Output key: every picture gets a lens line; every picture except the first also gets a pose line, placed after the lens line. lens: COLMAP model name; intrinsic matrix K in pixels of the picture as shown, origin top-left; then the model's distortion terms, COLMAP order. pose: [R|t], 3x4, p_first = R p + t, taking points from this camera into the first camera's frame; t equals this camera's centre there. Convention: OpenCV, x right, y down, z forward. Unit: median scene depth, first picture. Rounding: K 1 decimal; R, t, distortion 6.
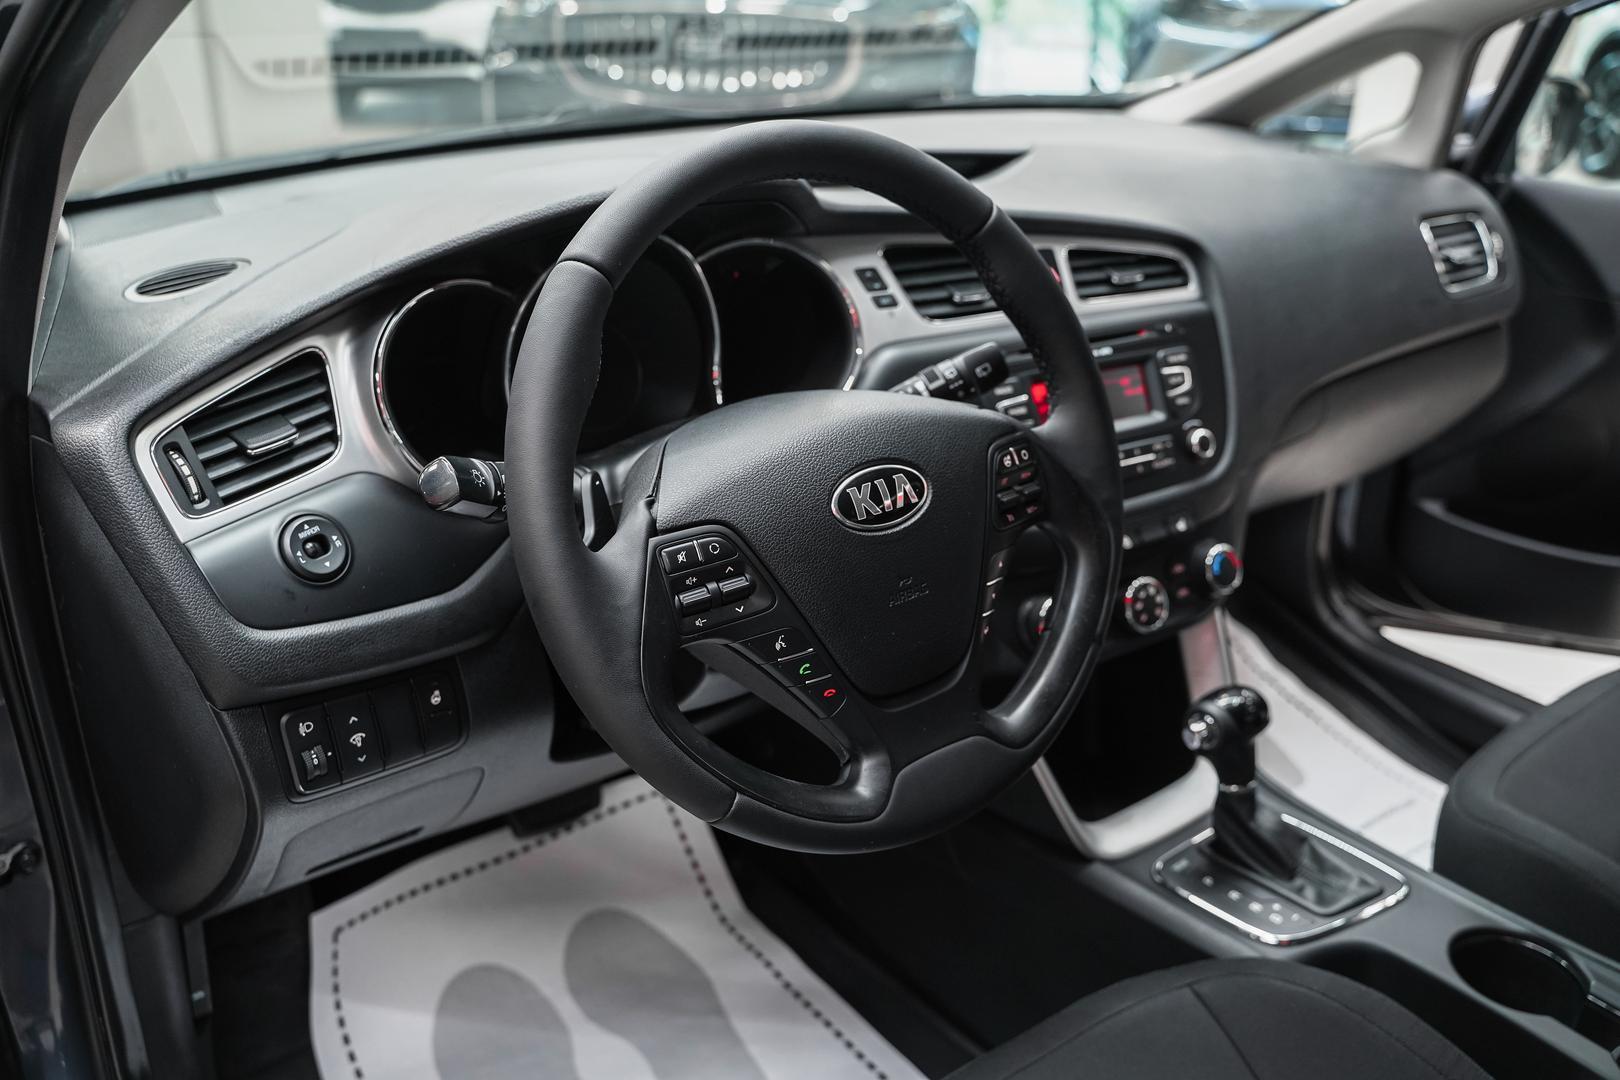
lens RADIAL K [[1315.0, 0, 810.0], [0, 1315.0, 540.0], [0, 0, 1]] dist [-0.115841, 0.091354]
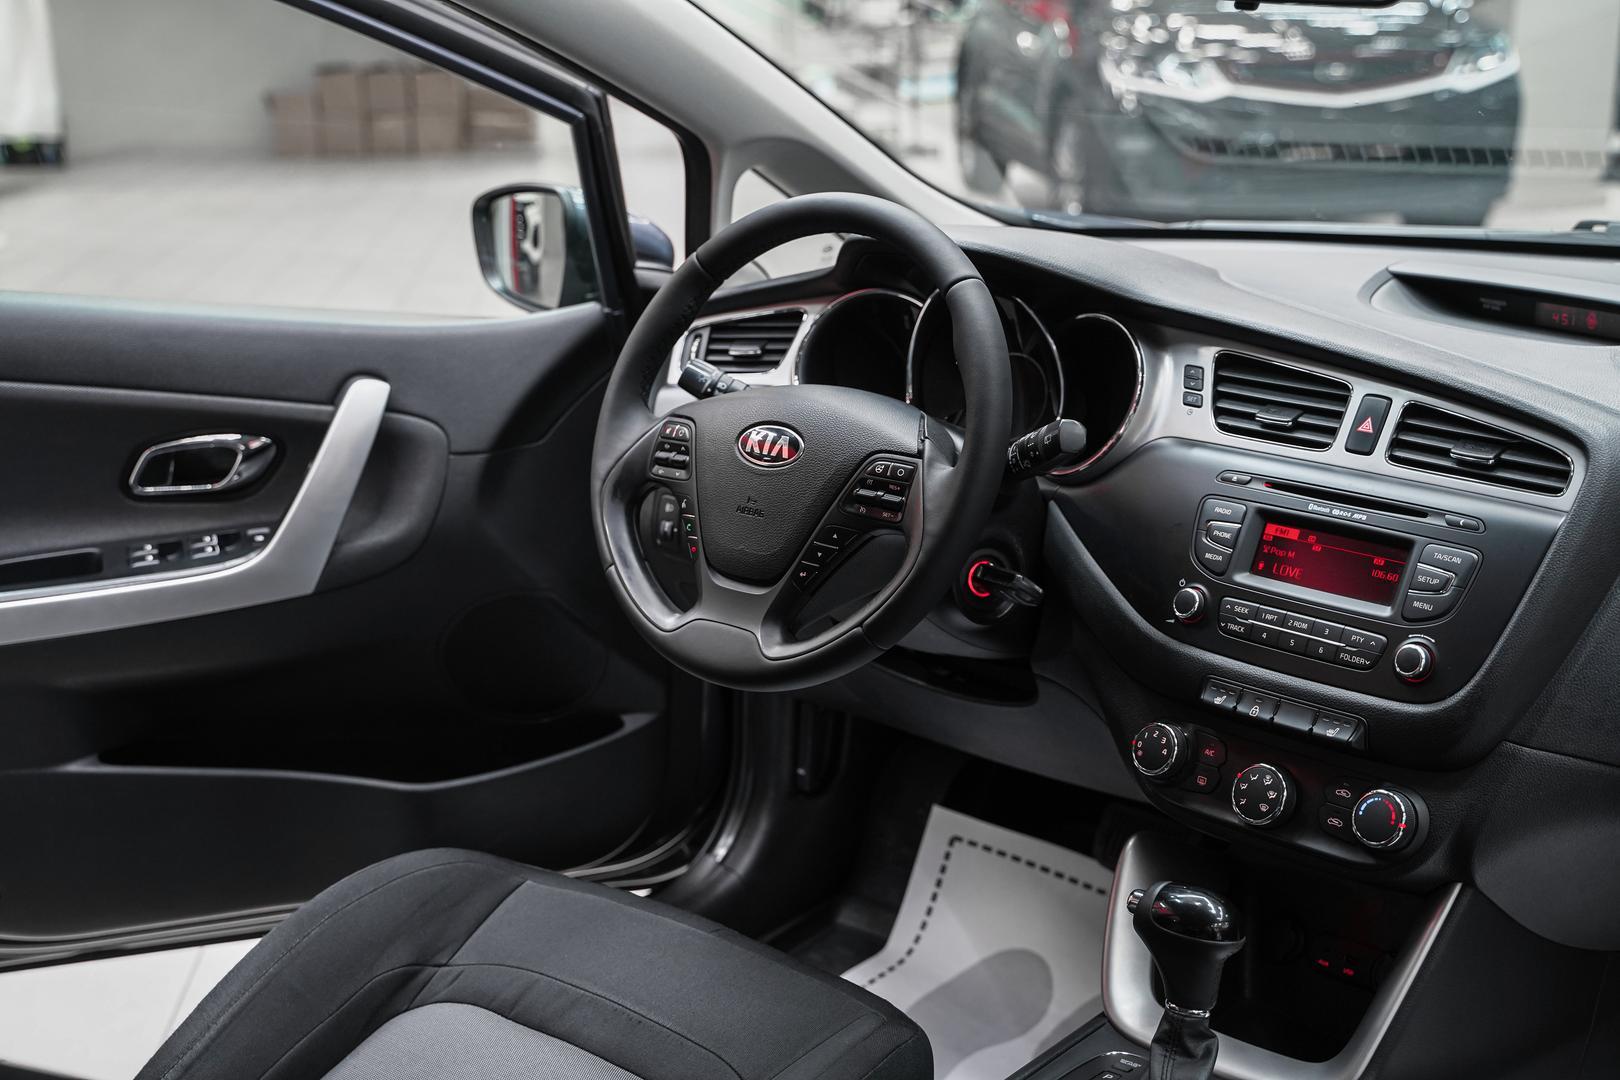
lens RADIAL K [[2054.1, 0, 806.3], [0, 2054.1, 535.2], [0, 0, 1]] dist [0.041644, 0.052993]
pose [[0.194420, 0.240819, -0.950898, 1.537275], [-0.390888, 0.908123, 0.150065, -0.205044], [0.899671, 0.342519, 0.270691, 0.312620]]
